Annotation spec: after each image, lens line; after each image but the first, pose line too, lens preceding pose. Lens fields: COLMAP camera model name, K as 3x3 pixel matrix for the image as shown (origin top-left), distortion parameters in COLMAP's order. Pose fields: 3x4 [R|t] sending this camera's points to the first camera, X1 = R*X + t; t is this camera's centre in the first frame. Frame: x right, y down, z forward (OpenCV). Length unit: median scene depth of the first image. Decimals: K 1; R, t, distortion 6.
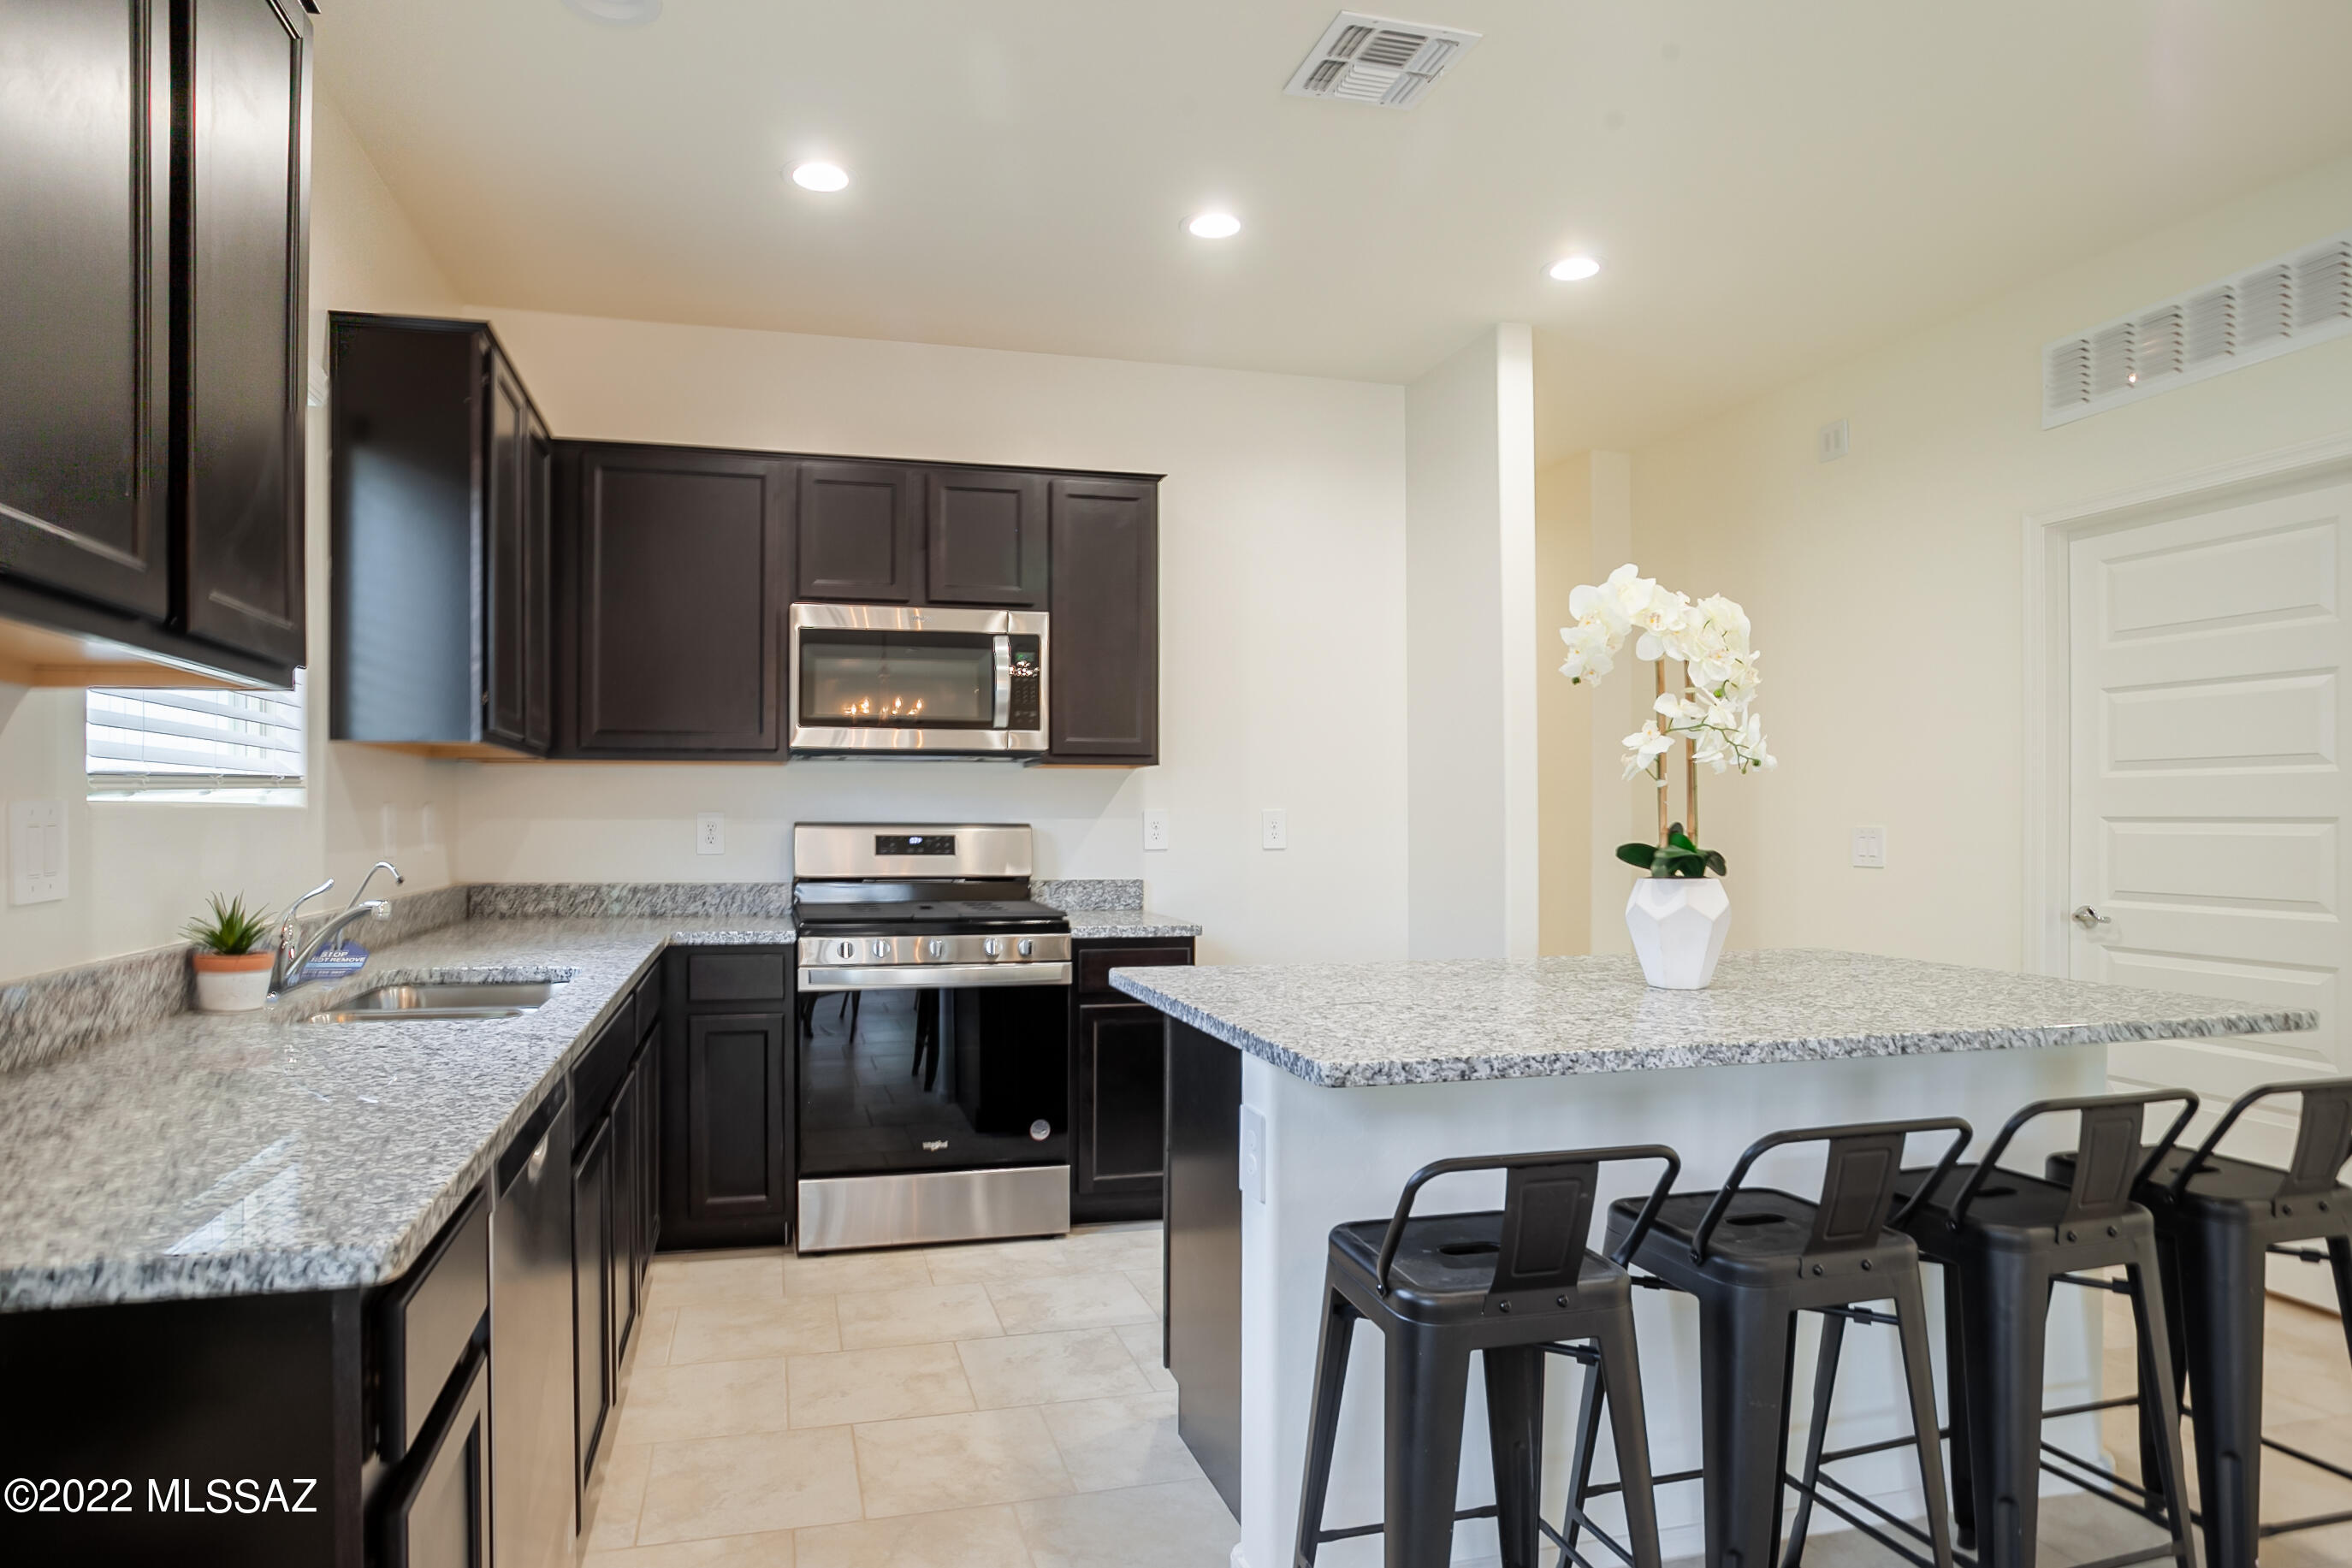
lens RADIAL K [[1333.9, 0, 1090.2], [0, 1333.9, 822.1], [0, 0, 1]] dist [-0.069032, 0.047973]
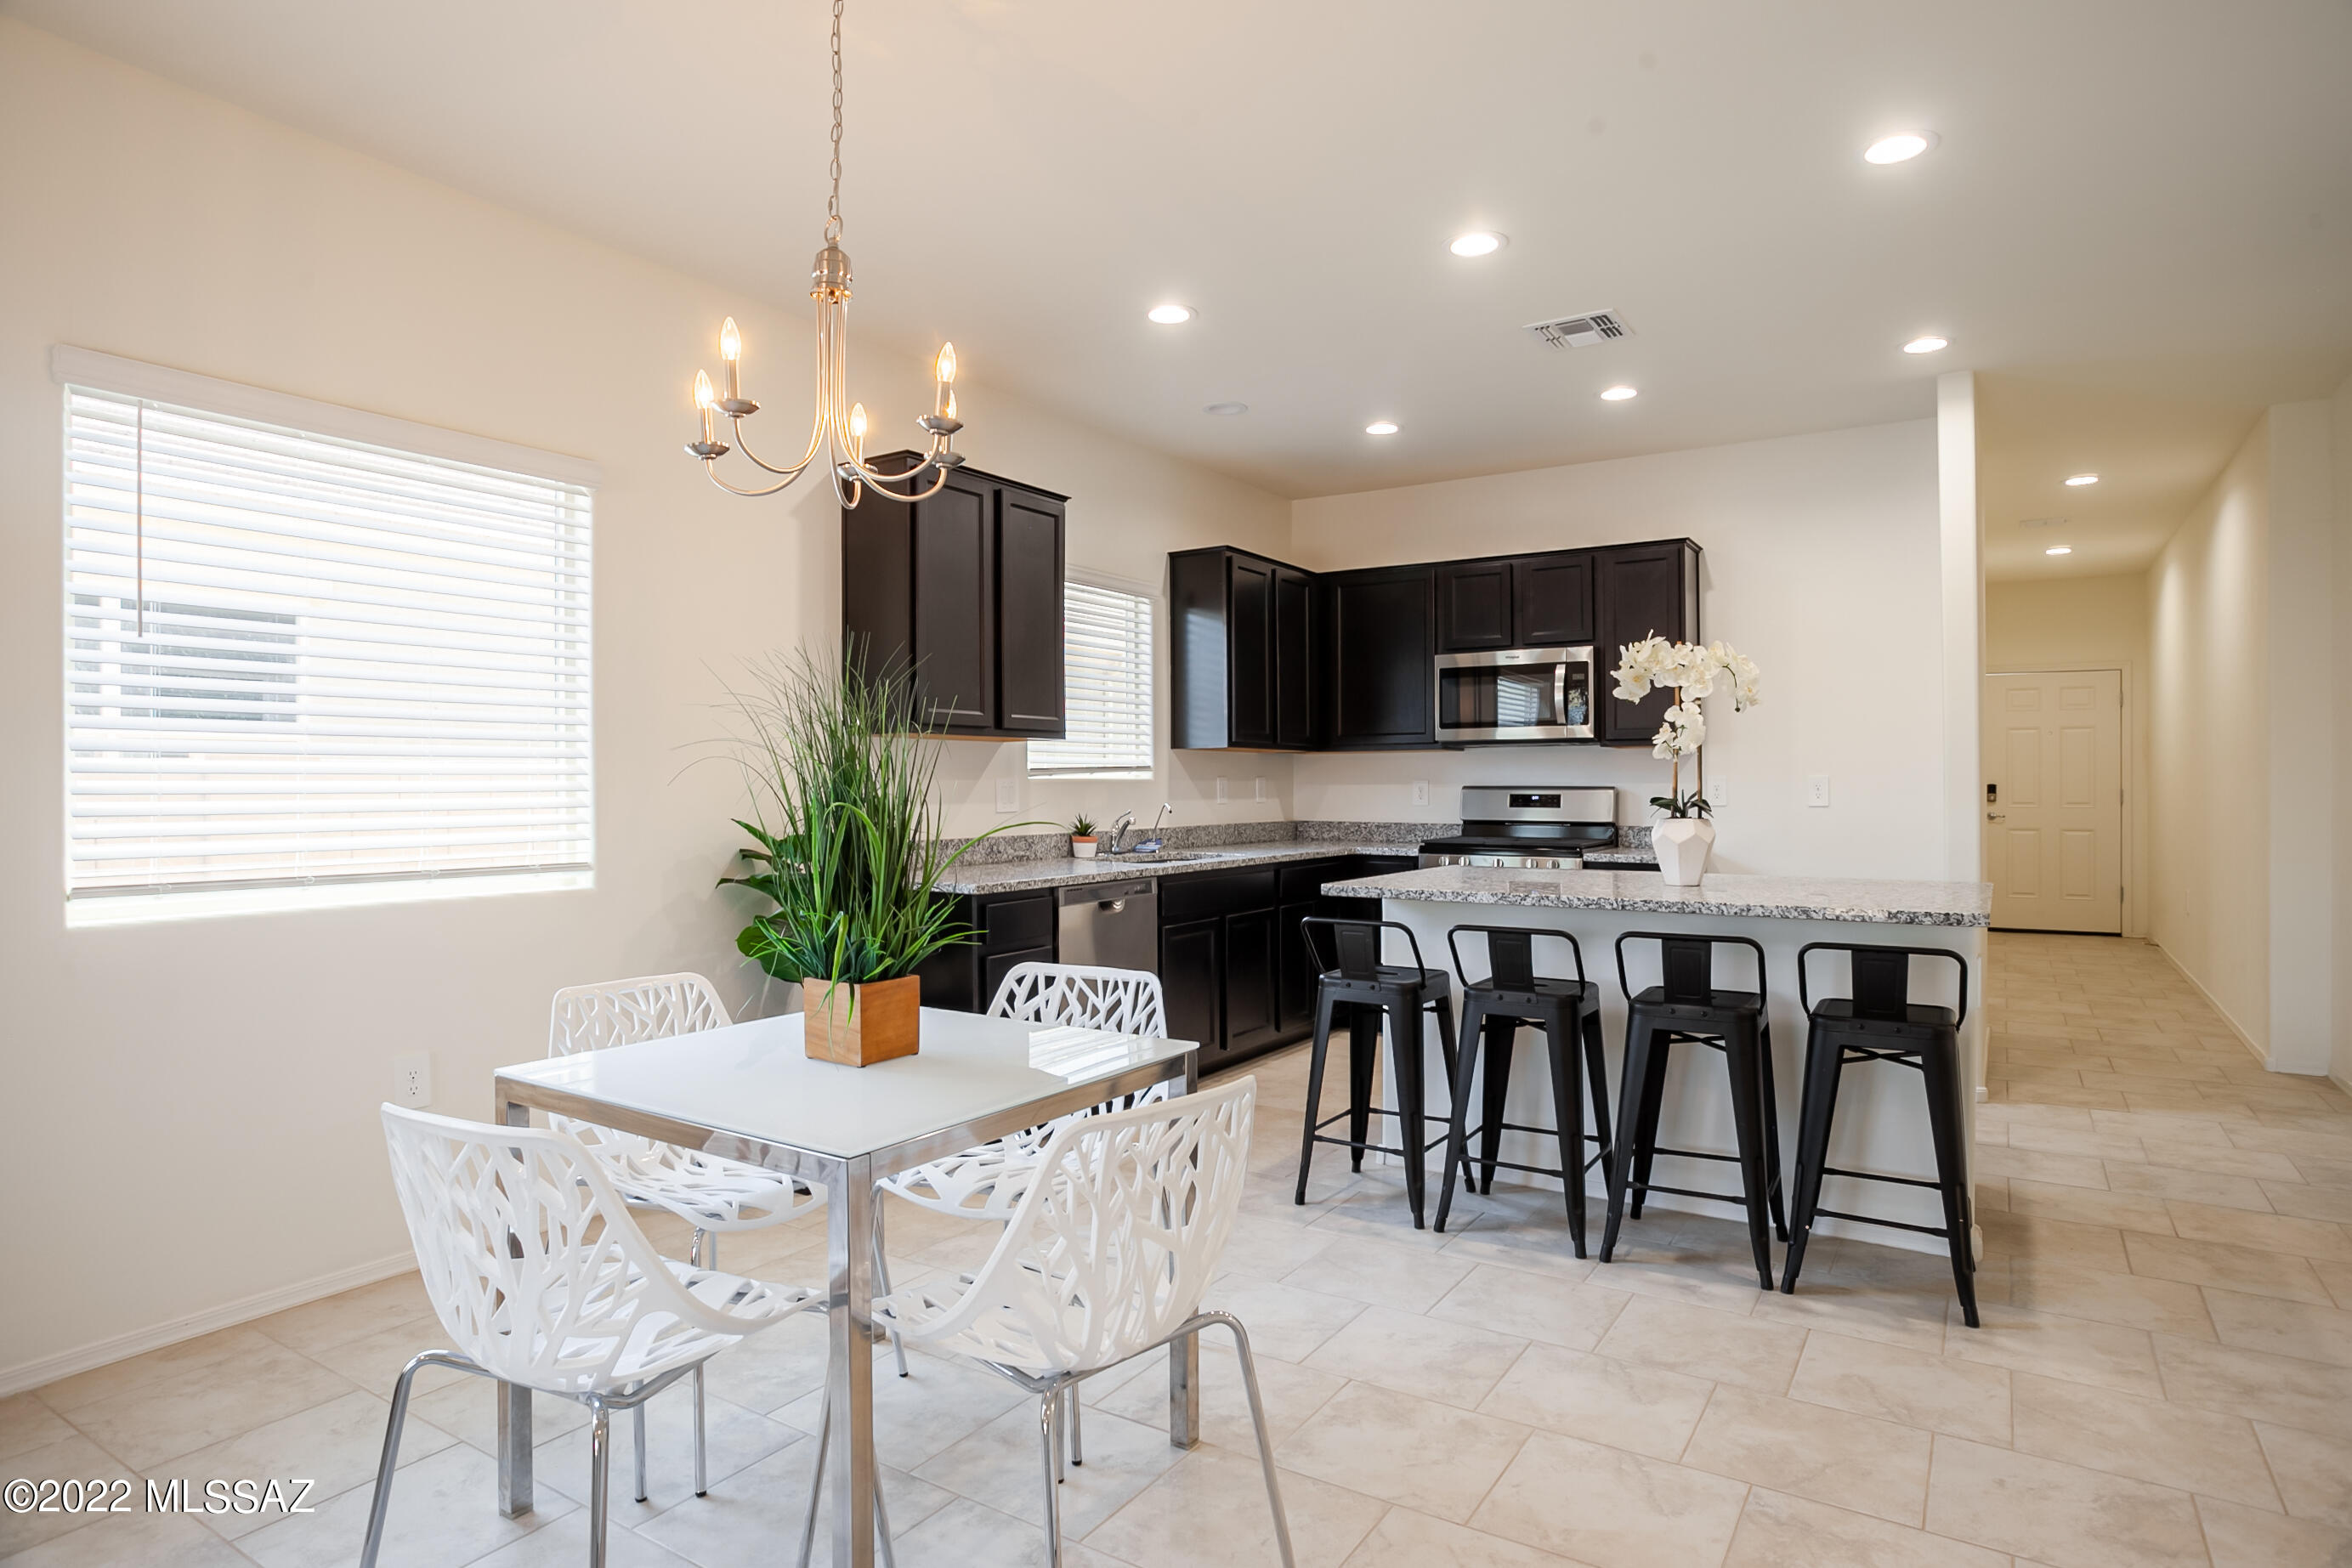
lens RADIAL K [[1283.1, 0, 1176.0], [0, 1283.1, 784.0], [0, 0, 1]] dist [-0.056133, 0.028244]
pose [[0.680563, -0.002634, -0.732684, 0.914775], [0.000716, 0.999995, -0.002930, 0.002660], [0.732689, 0.001469, 0.680562, -0.417287]]
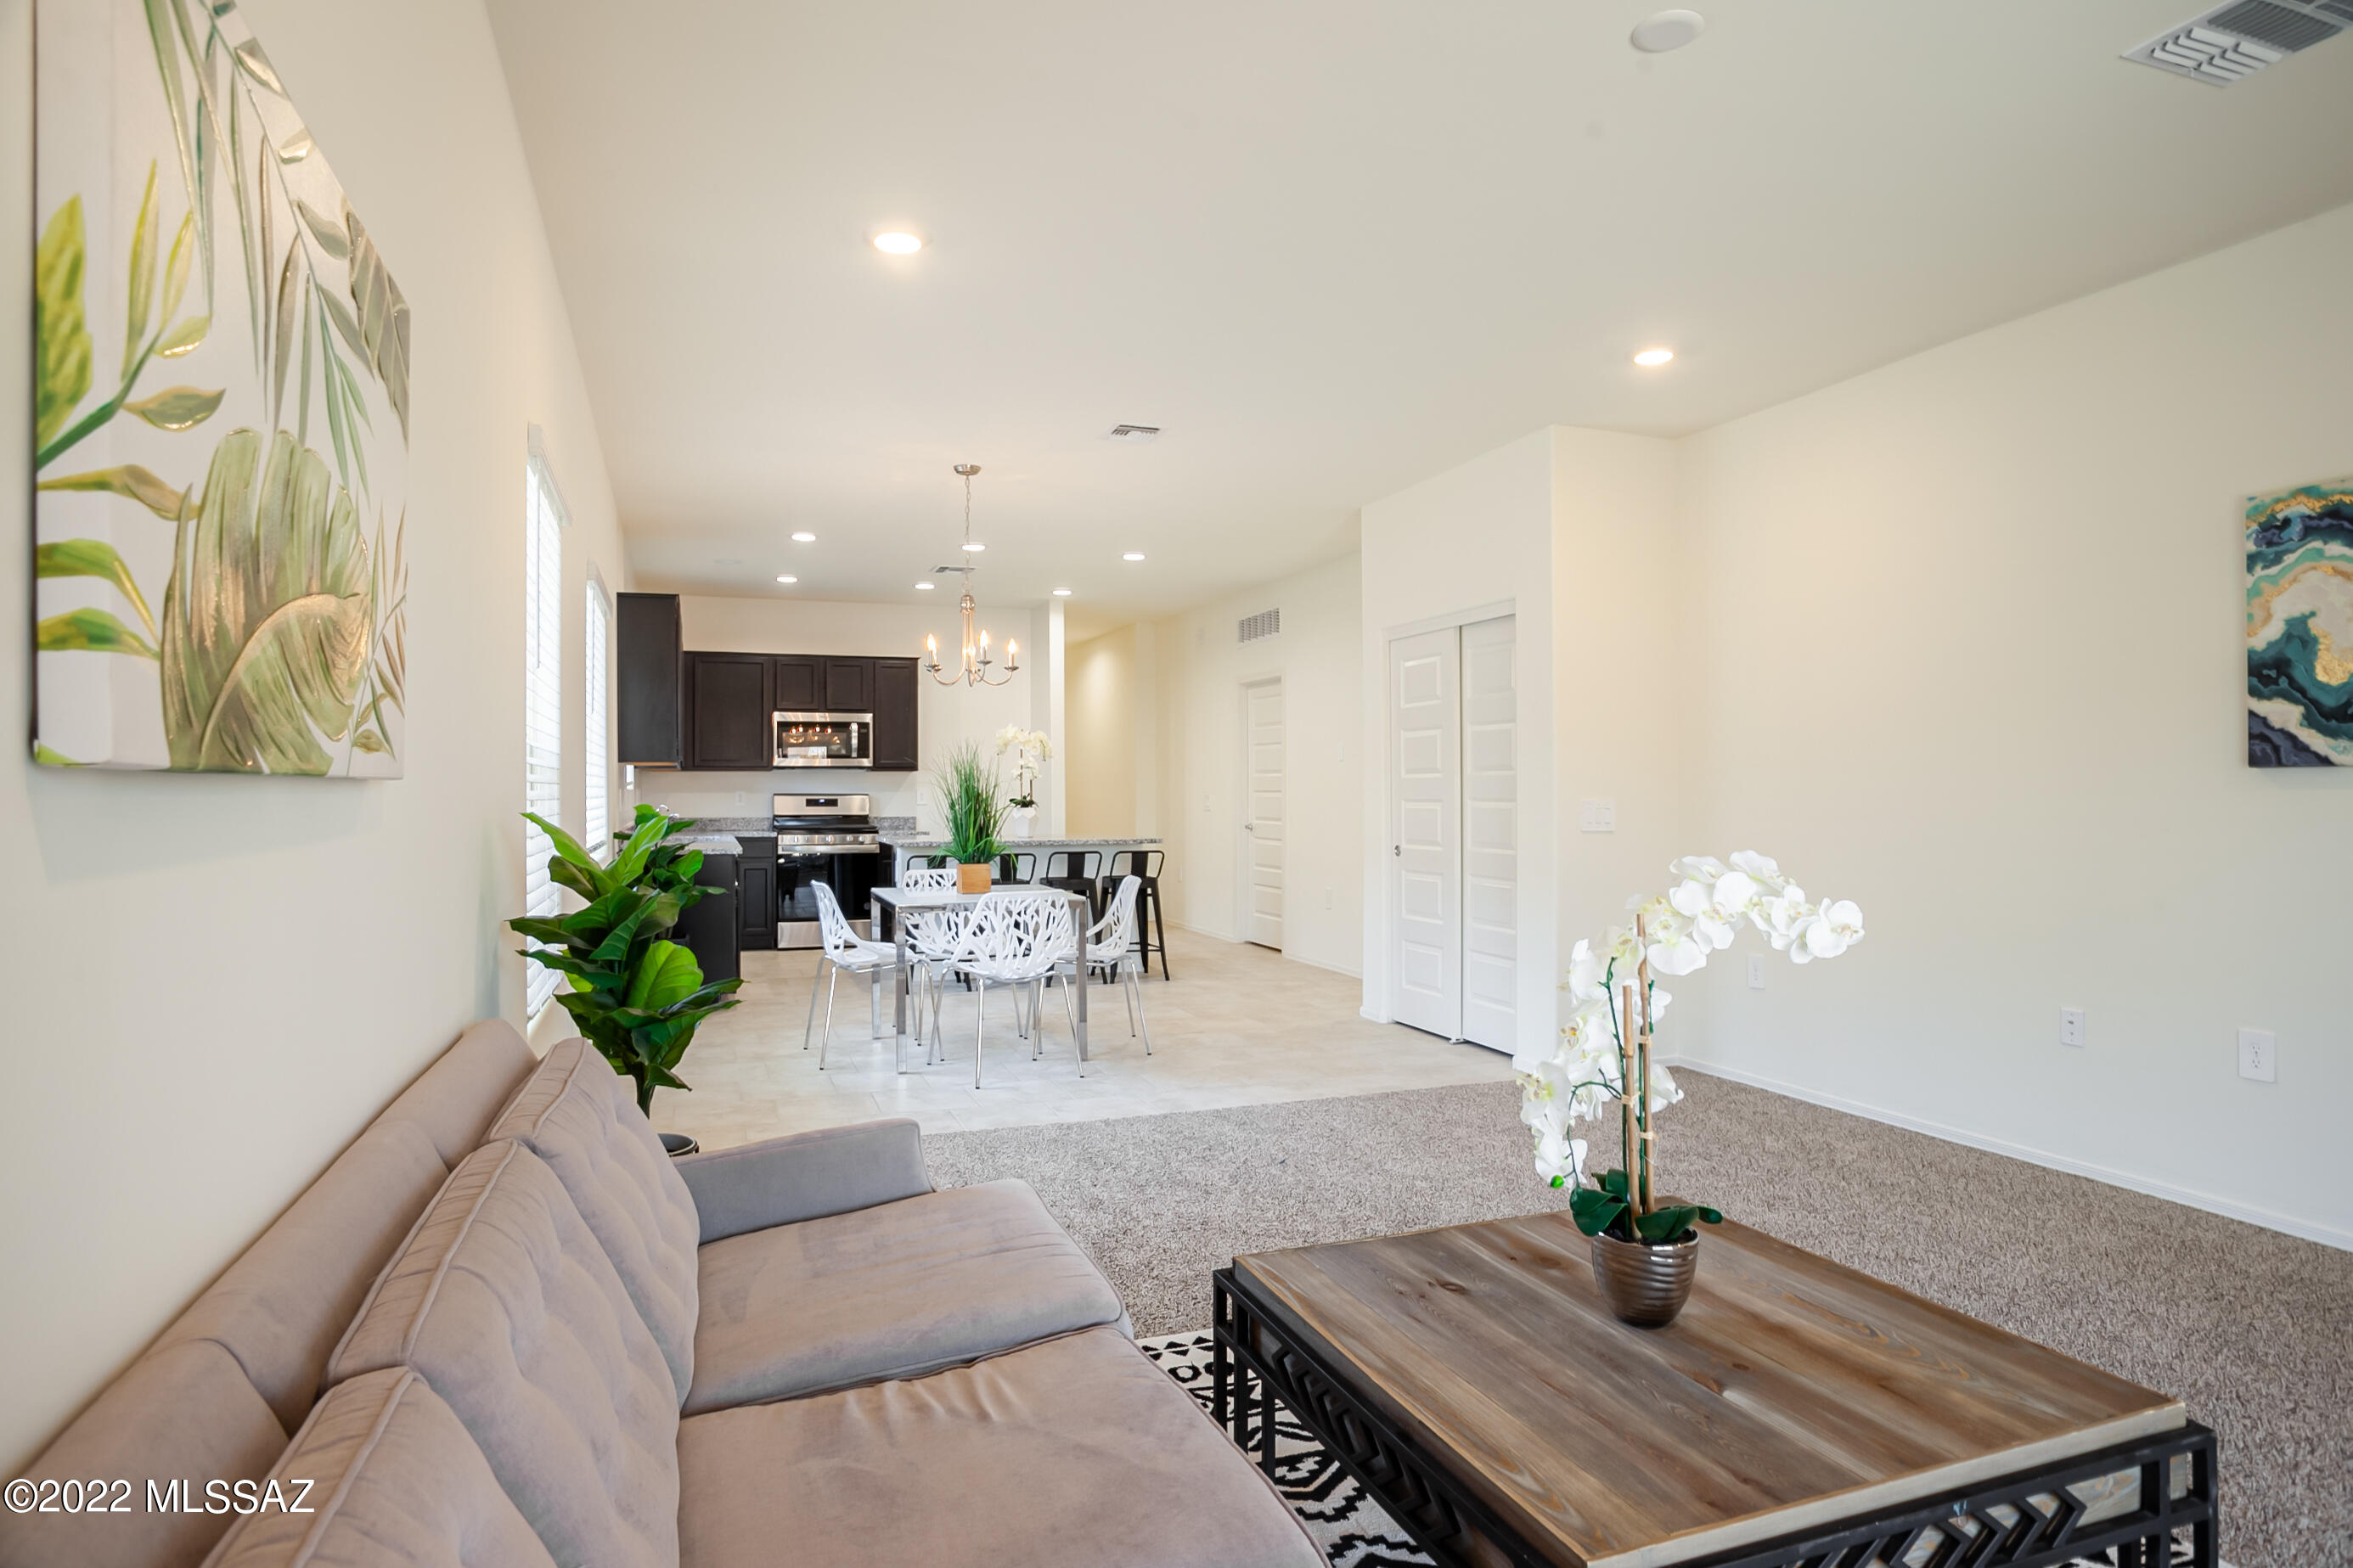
lens RADIAL K [[1283.8, 0, 1125.3], [0, 1283.8, 809.3], [0, 0, 1]] dist [-0.058402, 0.027643]
pose [[0.996254, -0.002623, 0.086436, 0.322175], [0.001646, 0.999934, 0.011373, 0.004401], [-0.086460, -0.011188, 0.996192, -2.037263]]
